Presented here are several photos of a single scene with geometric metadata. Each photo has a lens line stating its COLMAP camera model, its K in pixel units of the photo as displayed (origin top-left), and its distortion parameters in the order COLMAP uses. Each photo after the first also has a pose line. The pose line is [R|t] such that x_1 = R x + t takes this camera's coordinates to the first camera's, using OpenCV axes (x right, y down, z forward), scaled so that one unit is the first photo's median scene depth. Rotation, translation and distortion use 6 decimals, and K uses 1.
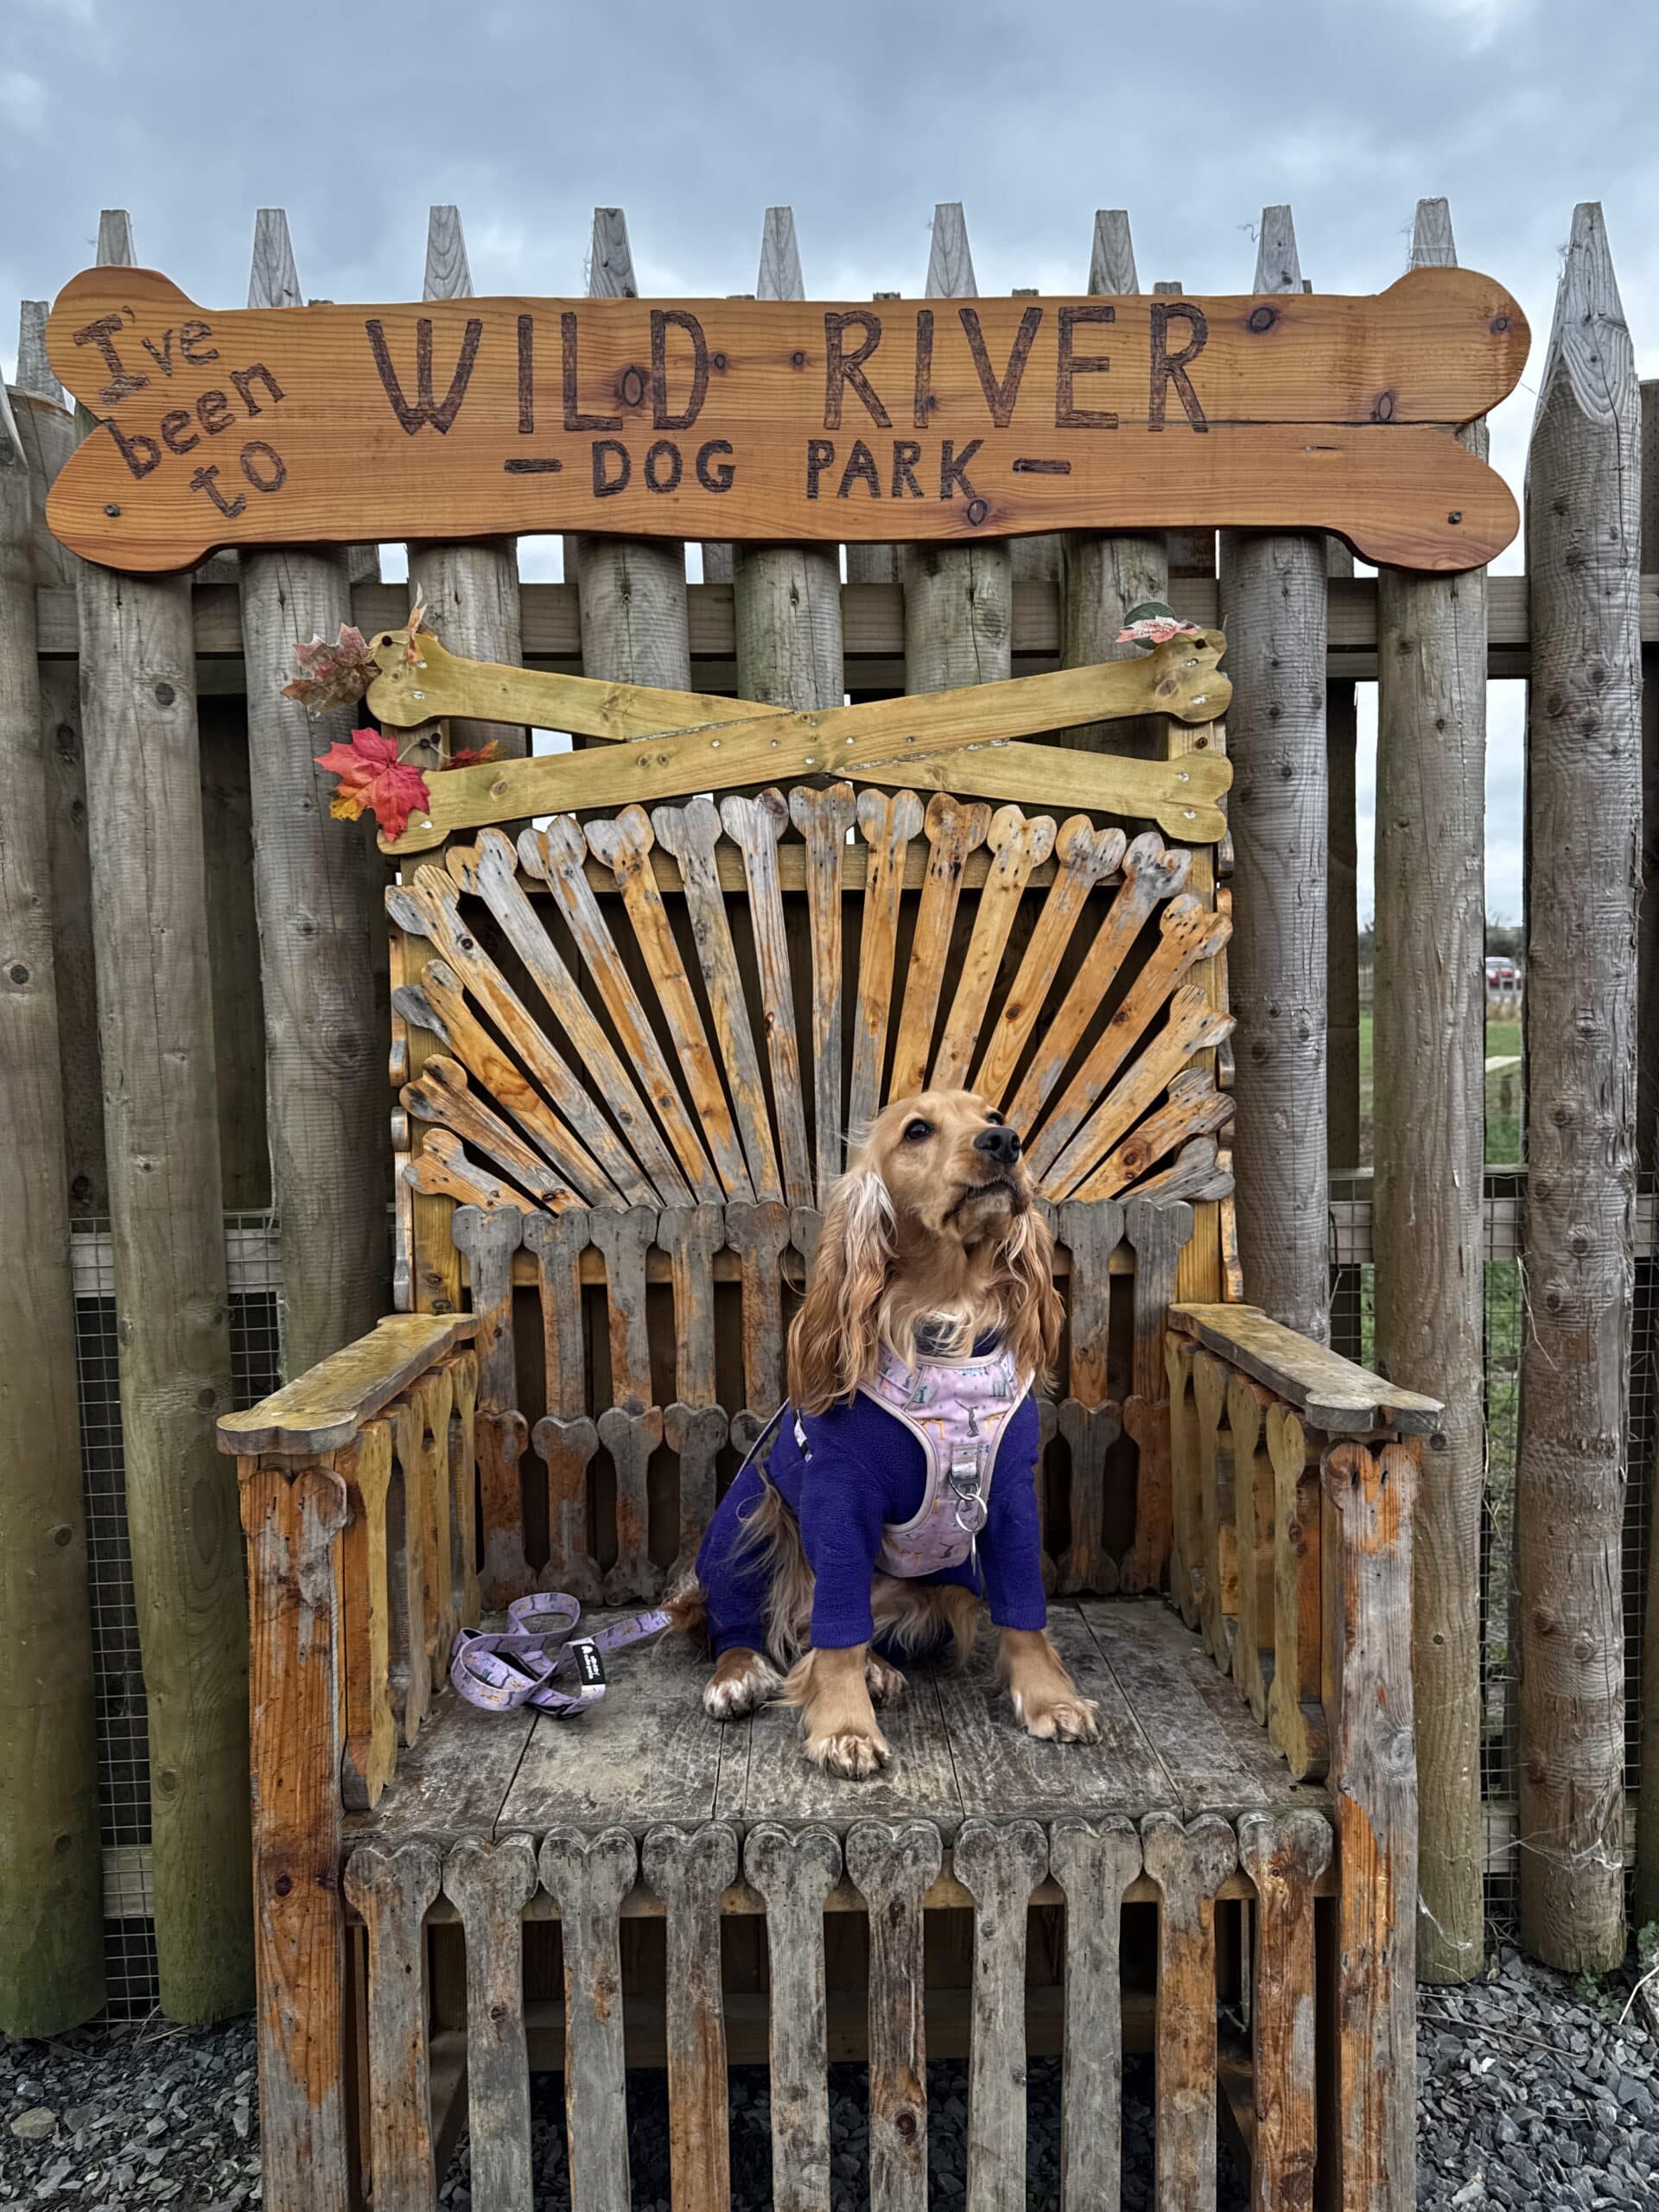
lens RADIAL K [[1598.1, 0, 838.9], [0, 1598.1, 1114.6], [0, 0, 1]] dist [0.065496, -0.093859]
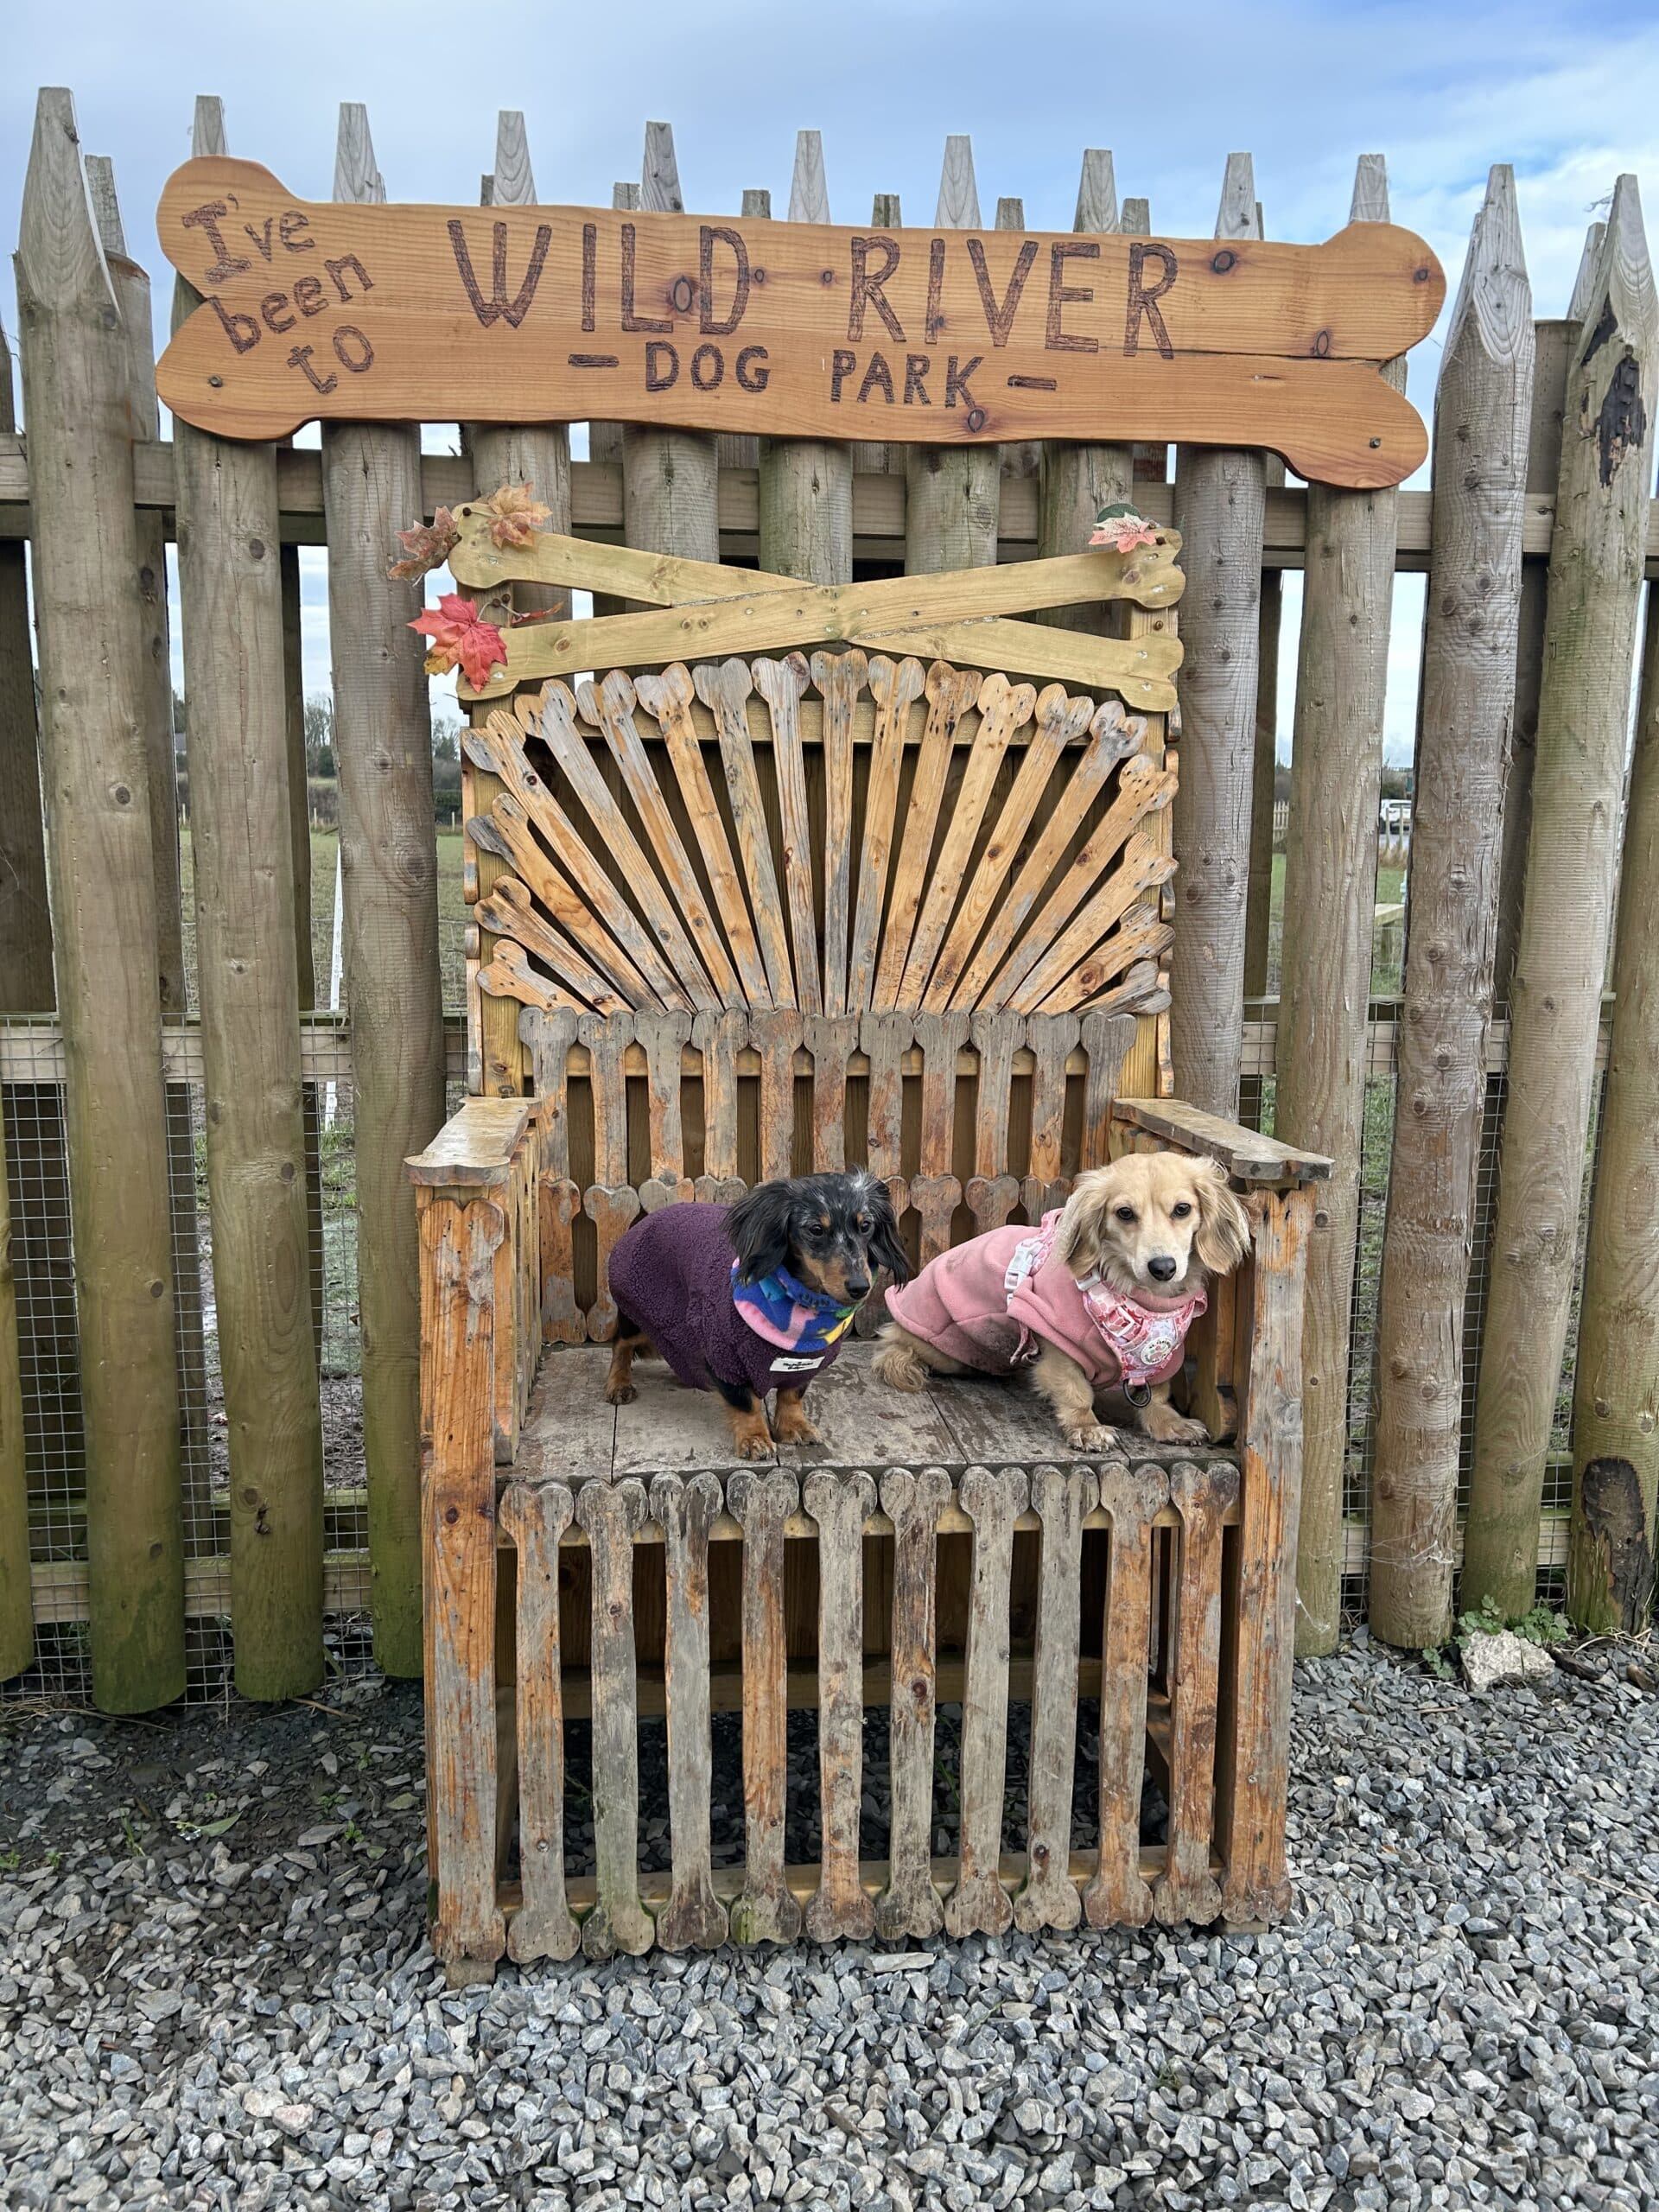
lens RADIAL K [[1705.3, 0, 823.0], [0, 1705.3, 1103.2], [0, 0, 1]] dist [0.038082, -0.051420]
pose [[0.996895, 0.013937, 0.077495, -0.113870], [-0.020757, 0.995912, 0.087917, 0.012883], [-0.075953, -0.089252, 0.993109, -0.265720]]
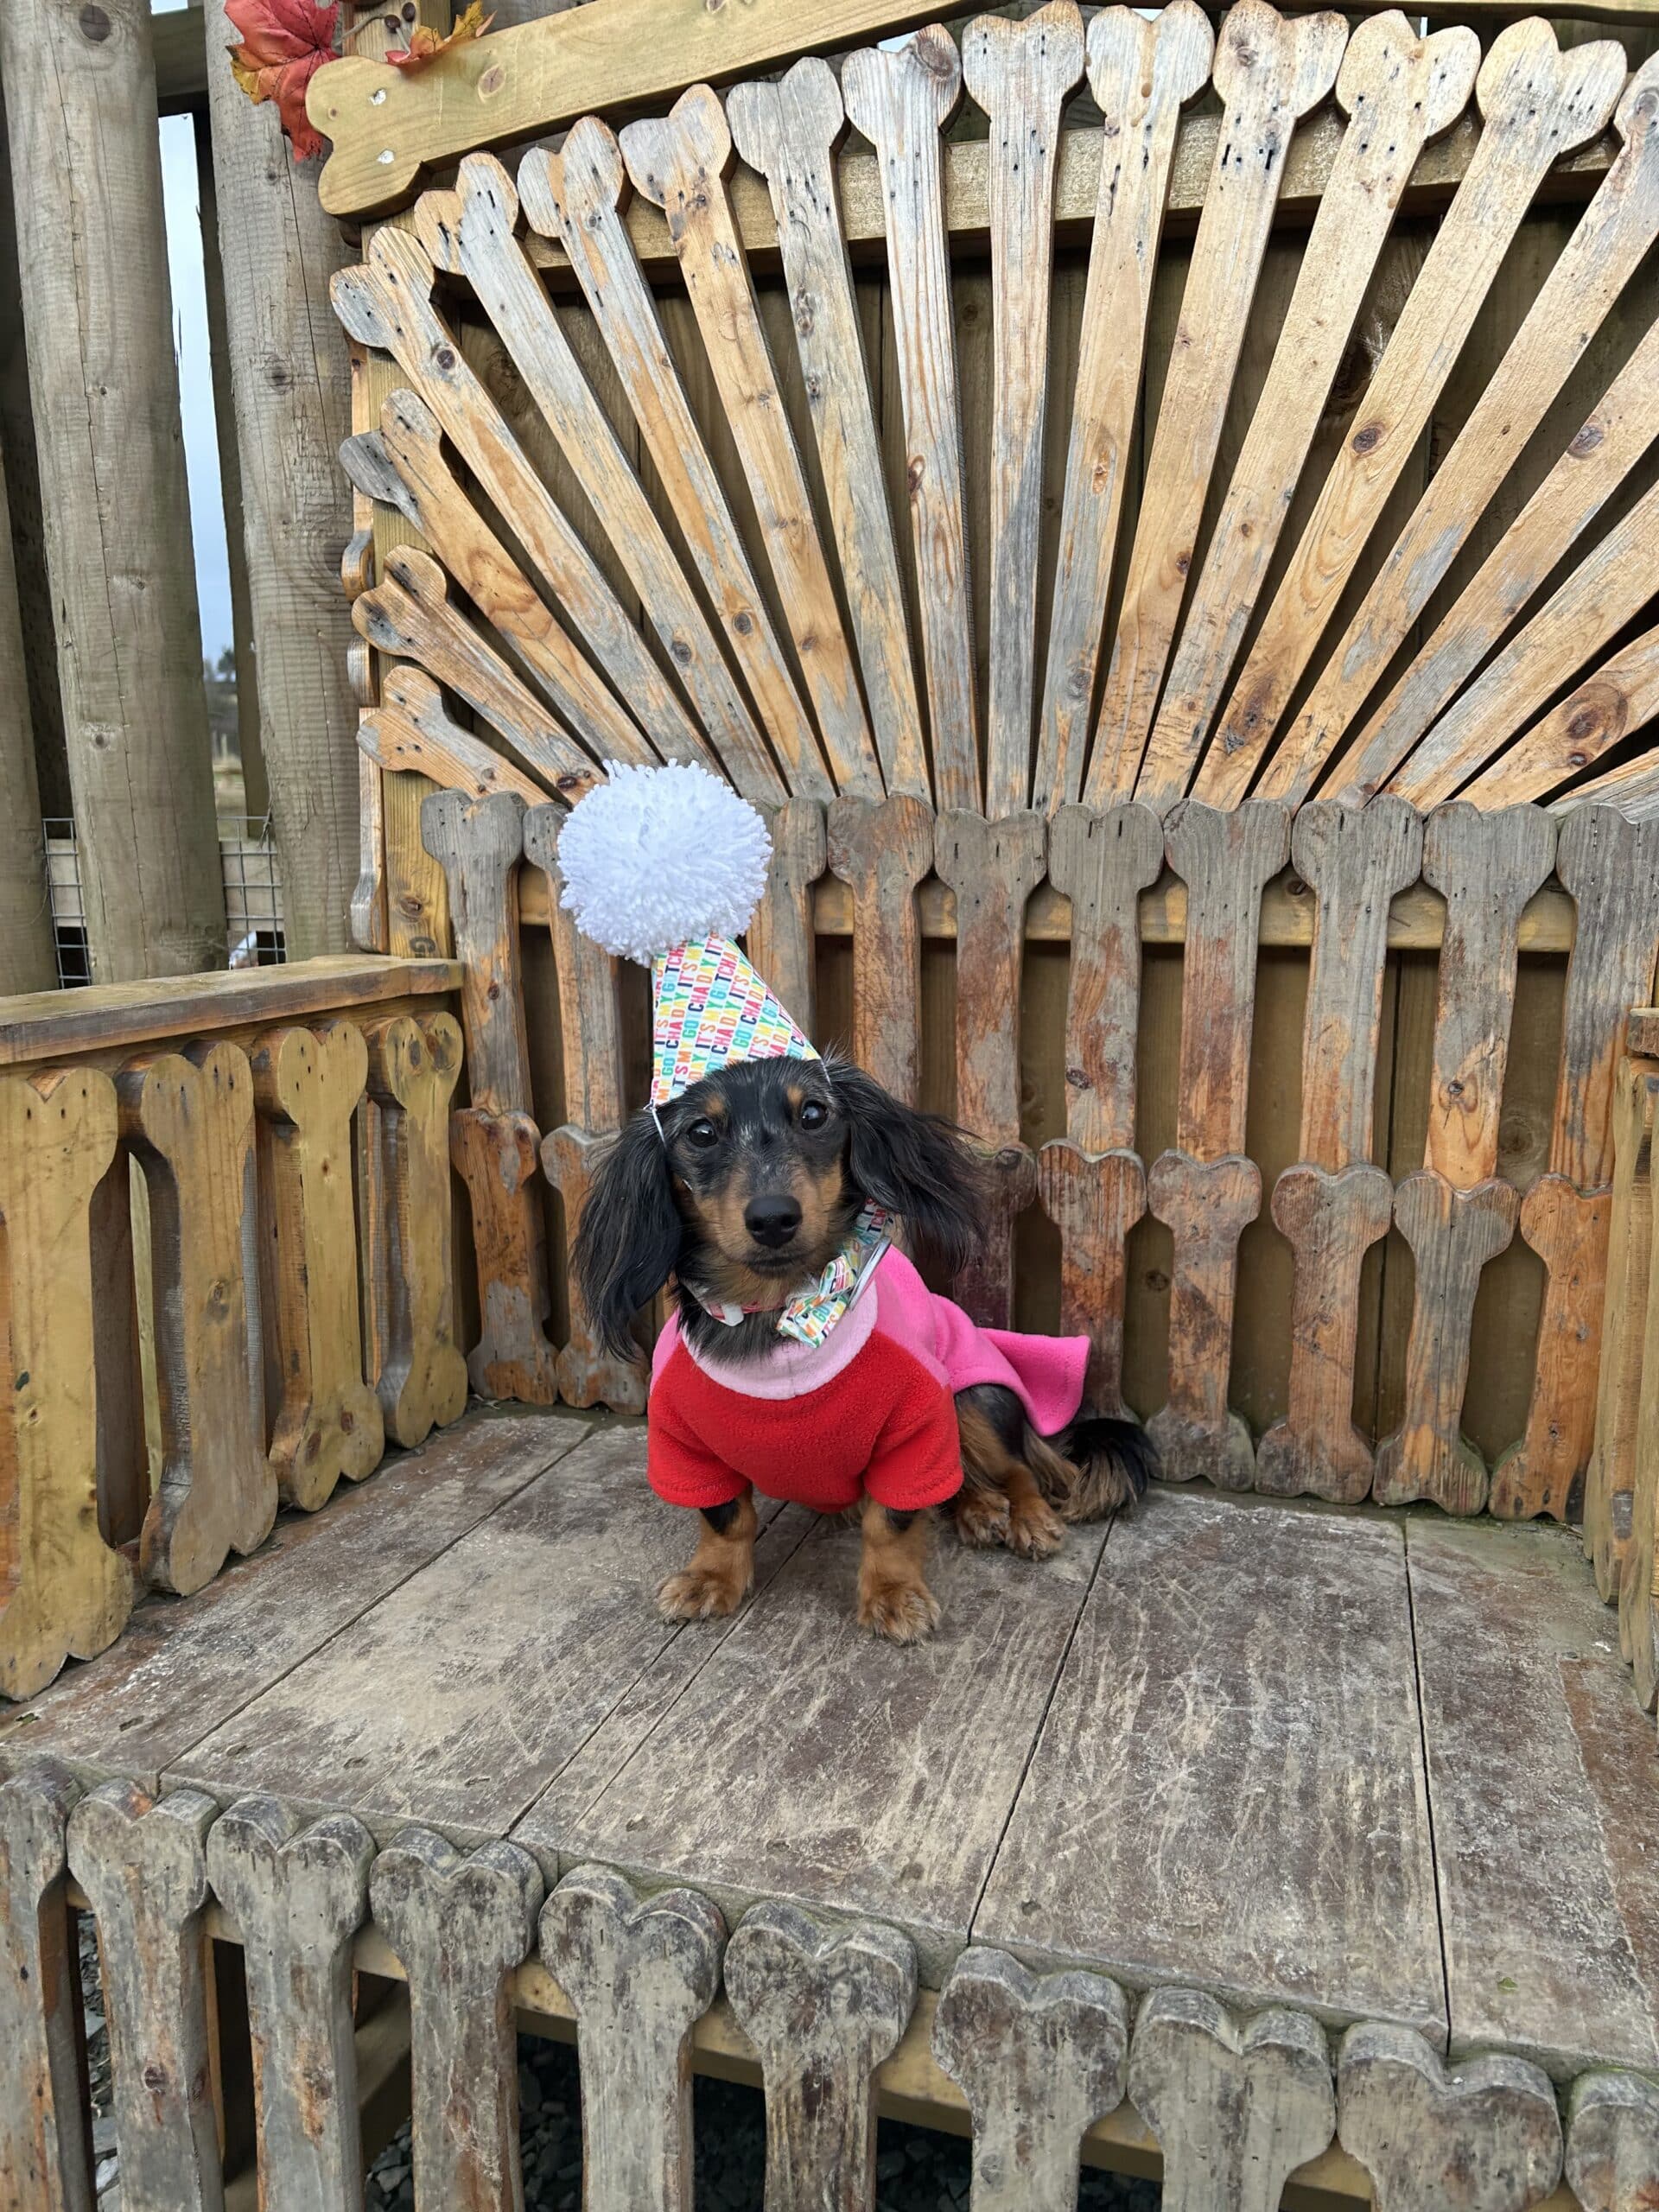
lens RADIAL K [[1705.3, 0, 816.9], [0, 1705.3, 1107.0], [0, 0, 1]] dist [0.038082, -0.051420]
pose [[0.947470, 0.074678, -0.311005, 0.131147], [-0.036647, 0.991304, 0.126386, 0.090598], [0.317739, -0.108350, 0.941967, 0.389446]]
